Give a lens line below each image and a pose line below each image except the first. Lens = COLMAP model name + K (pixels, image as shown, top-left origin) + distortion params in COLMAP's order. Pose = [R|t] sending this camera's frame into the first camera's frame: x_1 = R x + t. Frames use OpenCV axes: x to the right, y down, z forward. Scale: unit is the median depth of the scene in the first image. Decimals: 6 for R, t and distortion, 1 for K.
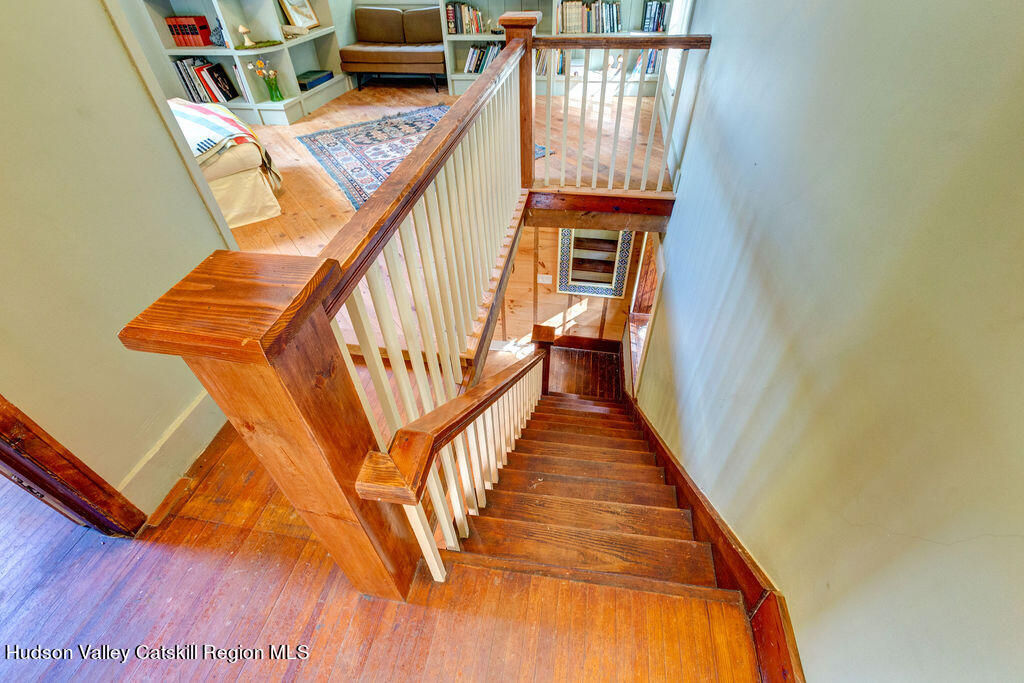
lens RADIAL K [[453.4, 0, 515.9], [0, 453.4, 340.8], [0, 0, 1]] dist [-0.000325, -0.000006]
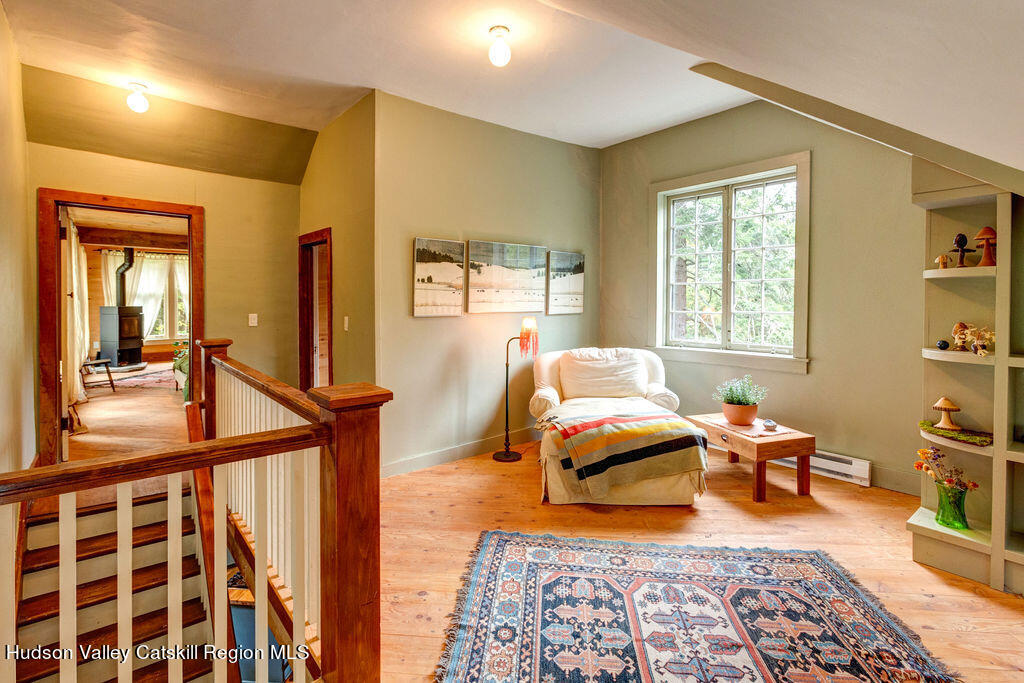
lens RADIAL K [[484.0, 0, 510.5], [0, 484.0, 307.7], [0, 0, 1]] dist [-0.017417, 0.000905]
pose [[-0.658885, 0.030761, -0.751615, 0.212799], [-0.501448, 0.726829, 0.469329, -0.781712], [0.560733, 0.686129, -0.463472, 0.884894]]
